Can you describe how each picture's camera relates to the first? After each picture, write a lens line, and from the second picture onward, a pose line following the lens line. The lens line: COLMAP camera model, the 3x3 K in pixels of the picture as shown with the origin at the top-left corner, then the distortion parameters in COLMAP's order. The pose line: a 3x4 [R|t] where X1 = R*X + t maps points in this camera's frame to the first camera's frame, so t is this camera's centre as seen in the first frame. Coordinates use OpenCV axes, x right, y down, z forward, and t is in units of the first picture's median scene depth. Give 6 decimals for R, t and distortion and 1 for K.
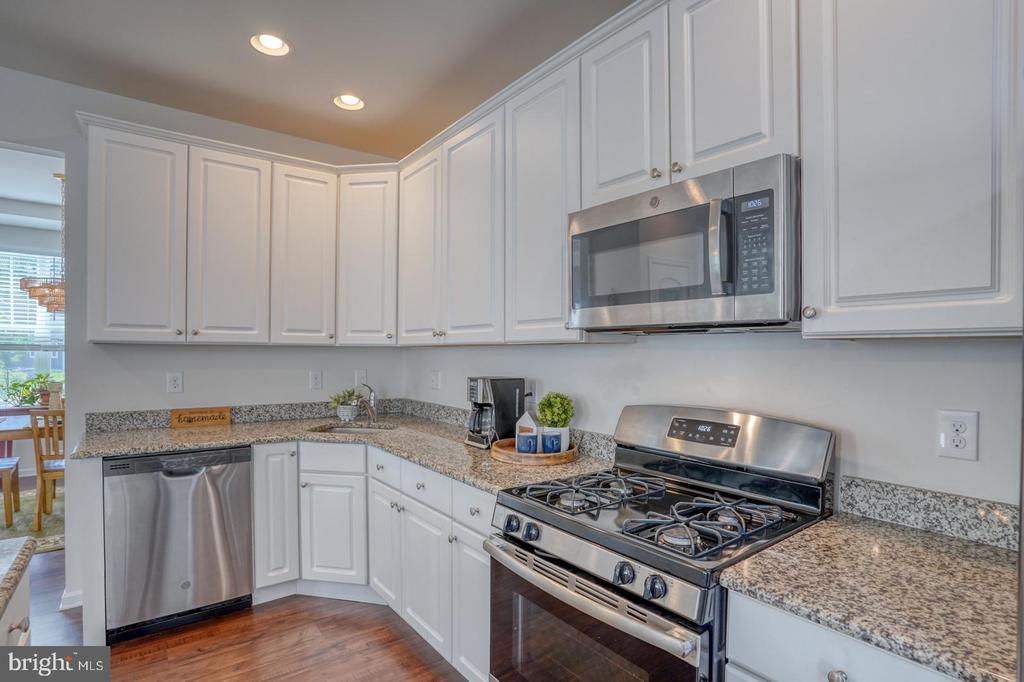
lens RADIAL K [[522.3, 0, 516.4], [0, 522.3, 356.6], [0, 0, 1]] dist [-0.058307, 0.024461]
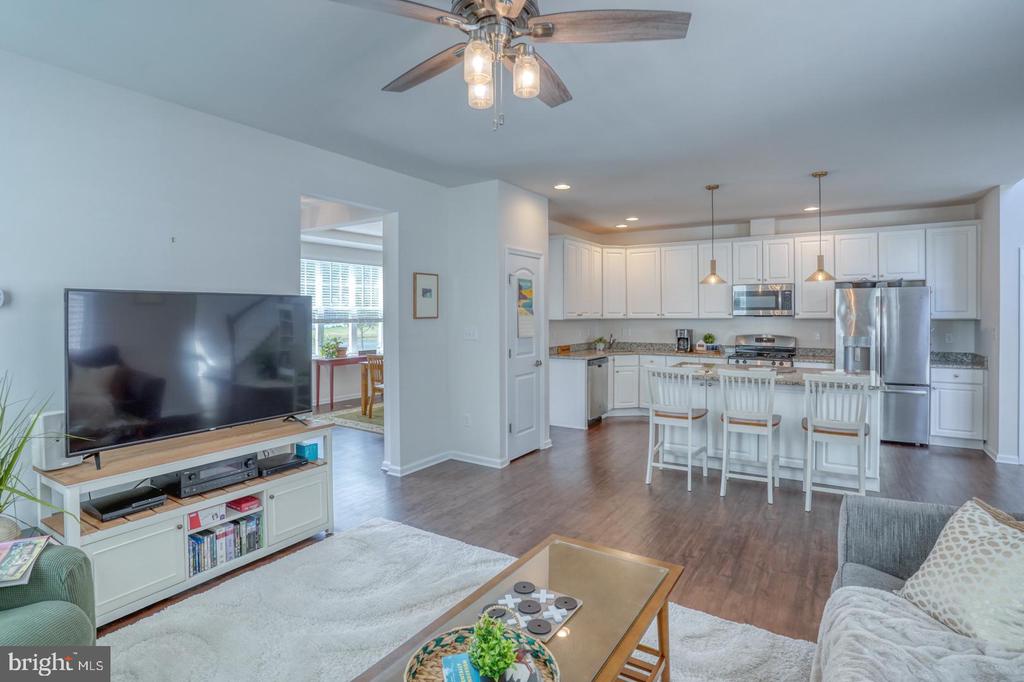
lens RADIAL K [[522.3, 0, 526.5], [0, 522.3, 316.0], [0, 0, 1]] dist [-0.058307, 0.024461]
pose [[0.929348, -0.009565, 0.369081, -2.156012], [0.011732, 0.999925, -0.003627, -0.041115], [-0.369018, 0.007700, 0.929390, -1.573535]]
